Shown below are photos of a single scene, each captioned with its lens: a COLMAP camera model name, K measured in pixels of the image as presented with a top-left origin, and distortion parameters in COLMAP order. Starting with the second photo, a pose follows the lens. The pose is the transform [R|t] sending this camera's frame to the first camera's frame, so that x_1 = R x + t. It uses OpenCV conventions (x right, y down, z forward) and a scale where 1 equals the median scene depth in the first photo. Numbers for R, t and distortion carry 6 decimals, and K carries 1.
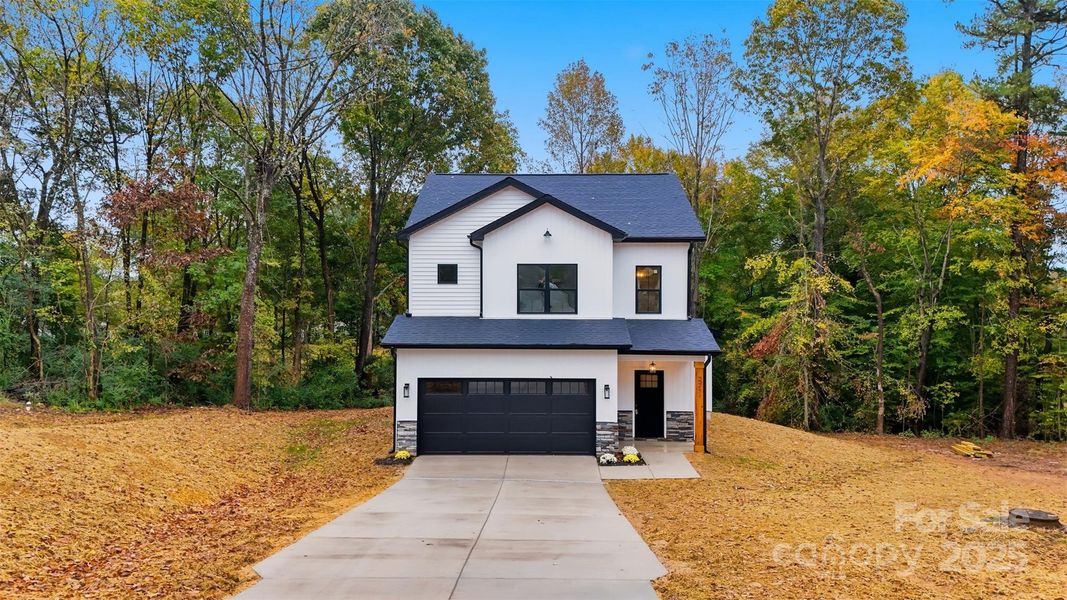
lens RADIAL K [[795.8, 0, 533.5], [0, 795.8, 300.0], [0, 0, 1]] dist [0.059929, 0.001149]
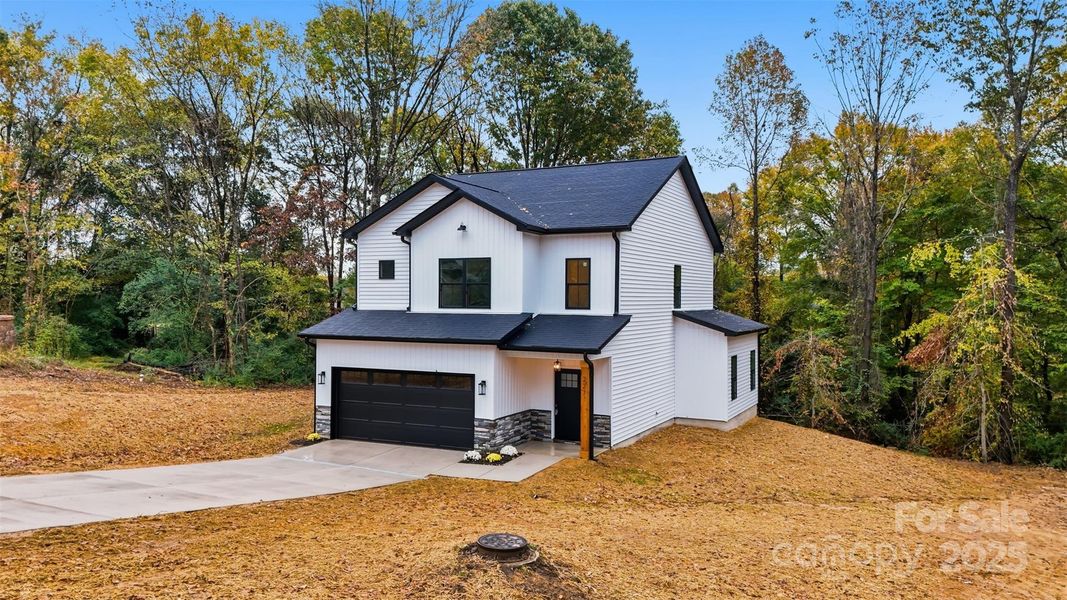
lens RADIAL K [[795.8, 0, 533.5], [0, 795.8, 300.0], [0, 0, 1]] dist [0.059929, 0.001149]
pose [[0.904592, 0.003167, -0.426267, 0.517963], [-0.003055, 0.999995, 0.000947, 0.005815], [0.426268, 0.000446, 0.904597, 0.132167]]
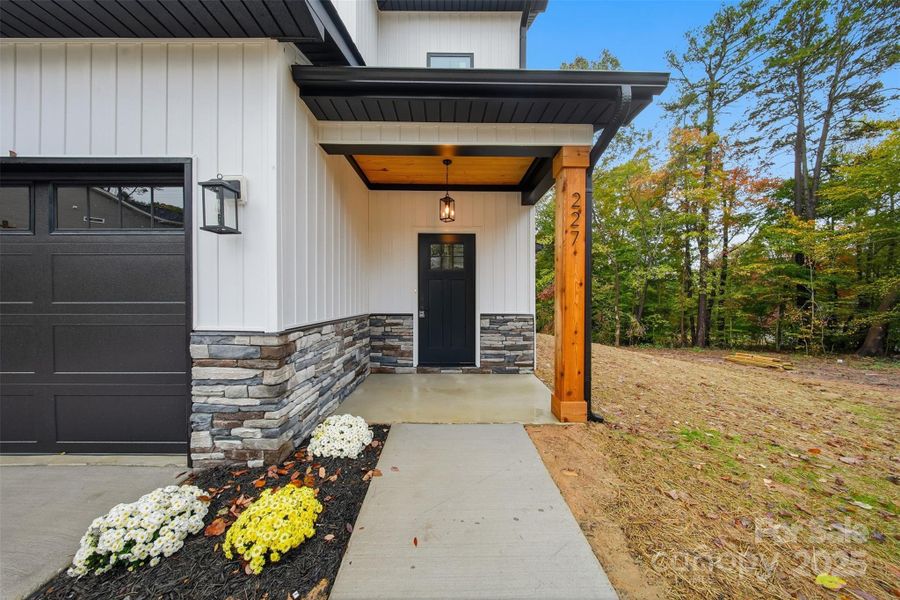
lens RADIAL K [[273.0, 0, 452.4], [0, 273.0, 300.6], [0, 0, 1]] dist [-0.000196, -0.000024]
pose [[0.999321, -0.001832, 0.036805, 0.144556], [0.001807, 0.999998, 0.000723, 0.132309], [-0.036806, -0.000656, 0.999322, 0.840303]]
